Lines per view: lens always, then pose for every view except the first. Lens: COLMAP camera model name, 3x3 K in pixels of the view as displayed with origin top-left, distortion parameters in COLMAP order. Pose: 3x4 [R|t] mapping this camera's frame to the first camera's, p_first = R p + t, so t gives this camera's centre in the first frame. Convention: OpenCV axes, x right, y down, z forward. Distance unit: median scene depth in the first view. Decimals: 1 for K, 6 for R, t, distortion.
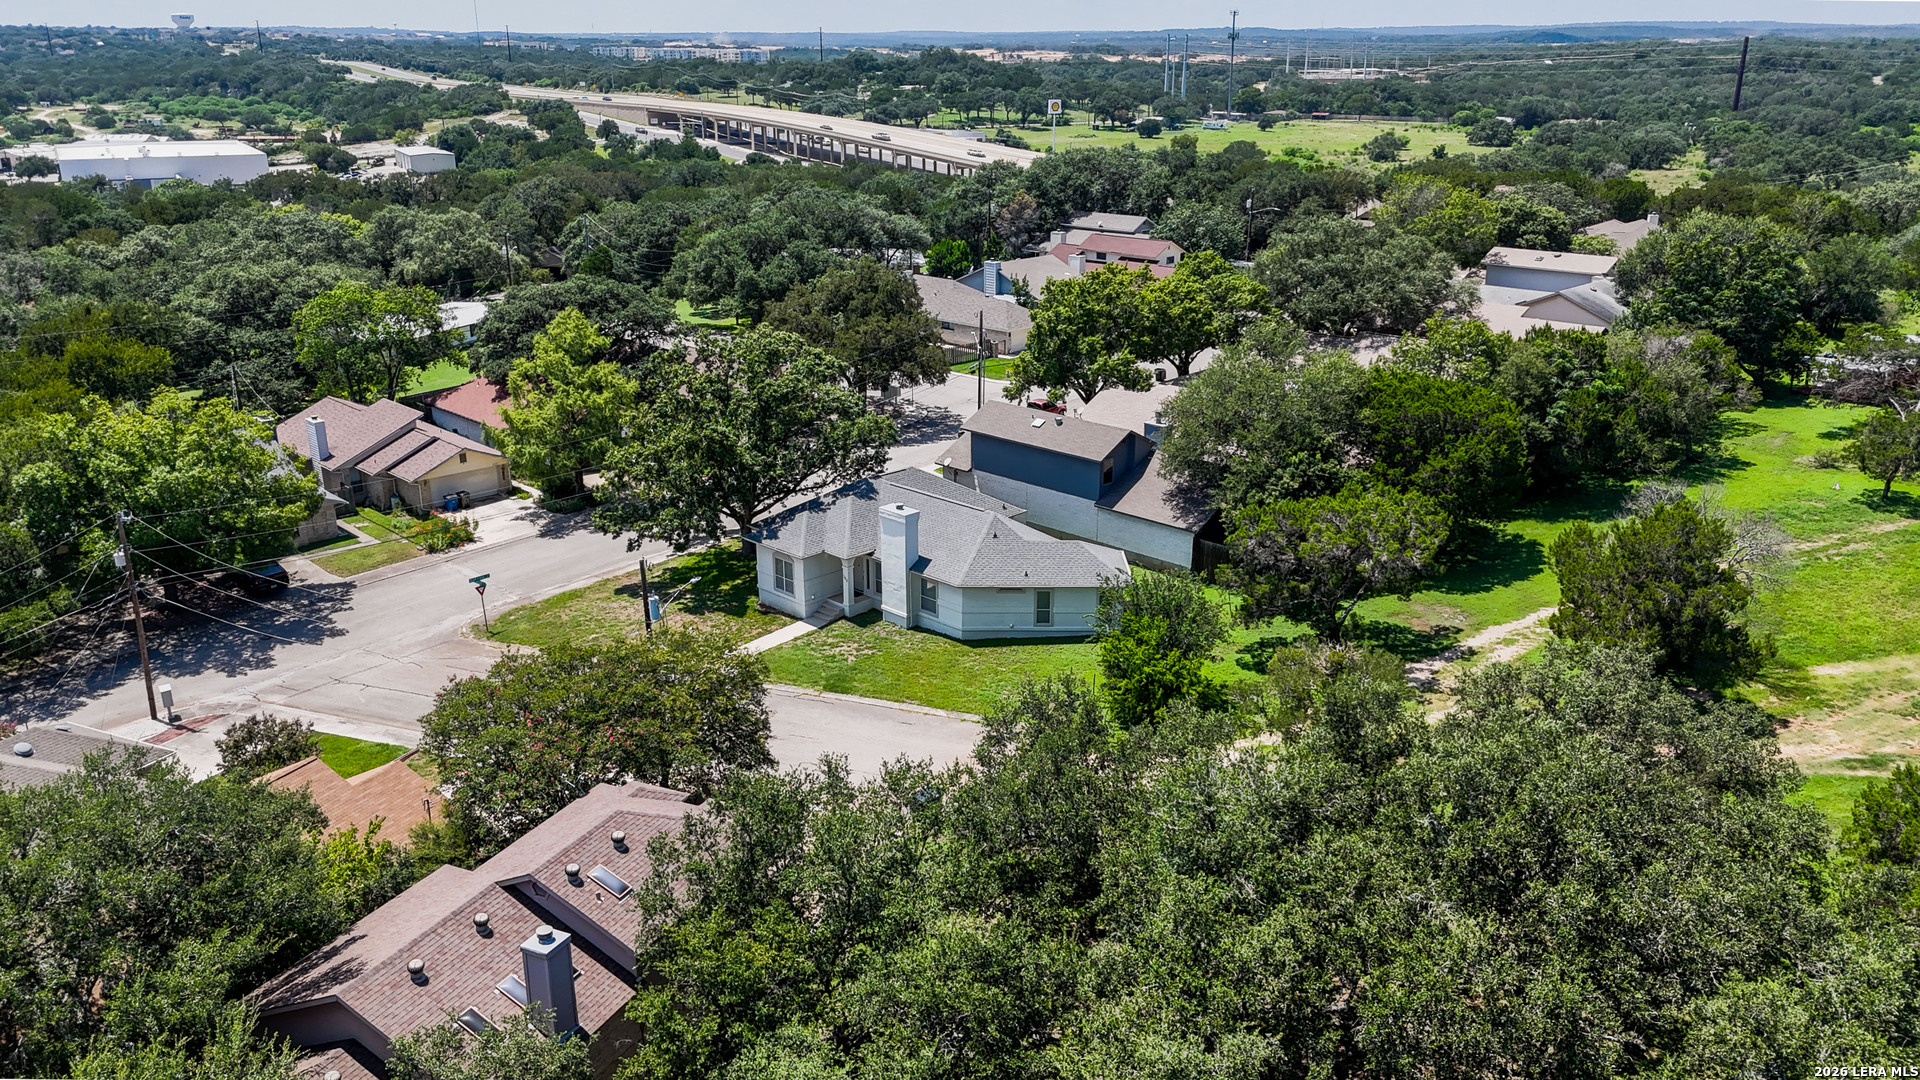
lens RADIAL K [[1450.5, 0, 960.0], [0, 1450.5, 540.0], [0, 0, 1]] dist [0.030929, -0.007366]
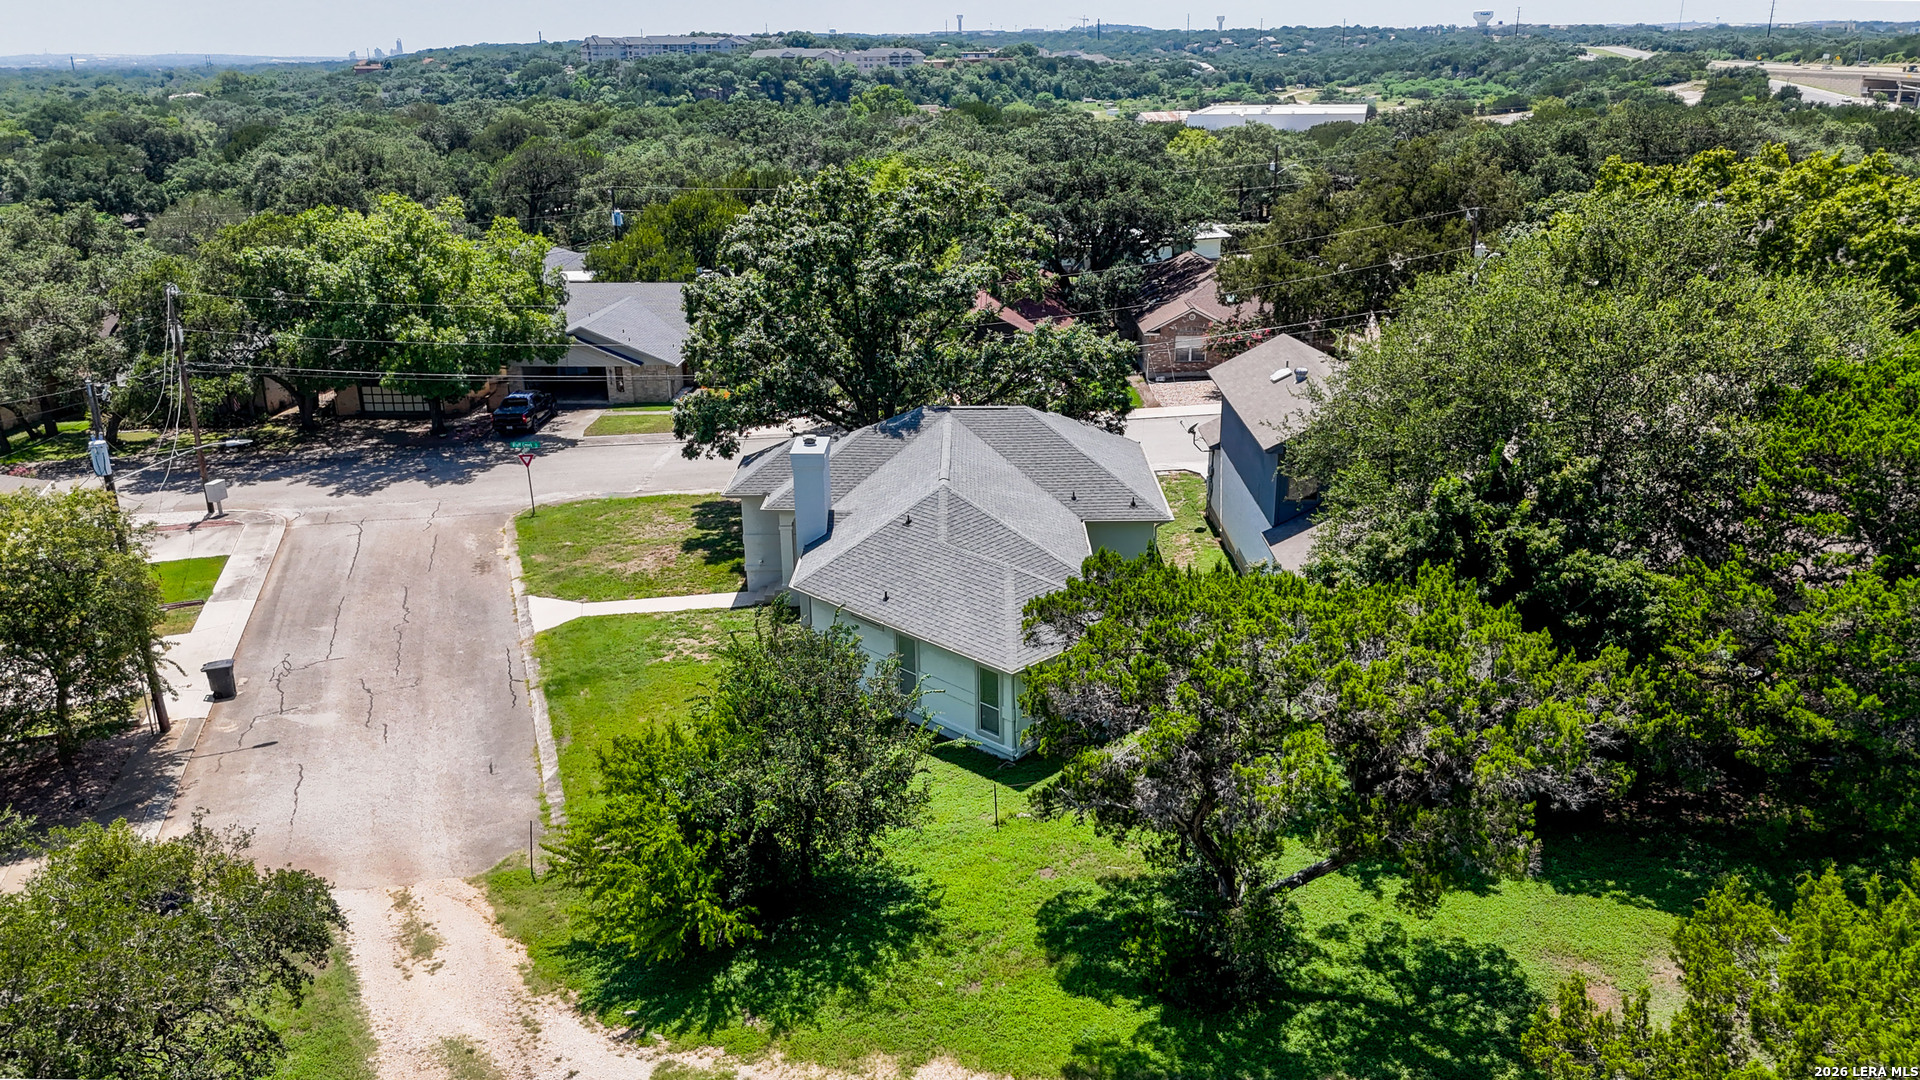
lens RADIAL K [[1450.5, 0, 960.0], [0, 1450.5, 540.0], [0, 0, 1]] dist [0.030929, -0.007366]
pose [[0.694322, 0.219648, -0.685326, 0.397888], [-0.218902, 0.971621, 0.089630, -0.046608], [0.685564, 0.087787, 0.722700, 0.589948]]
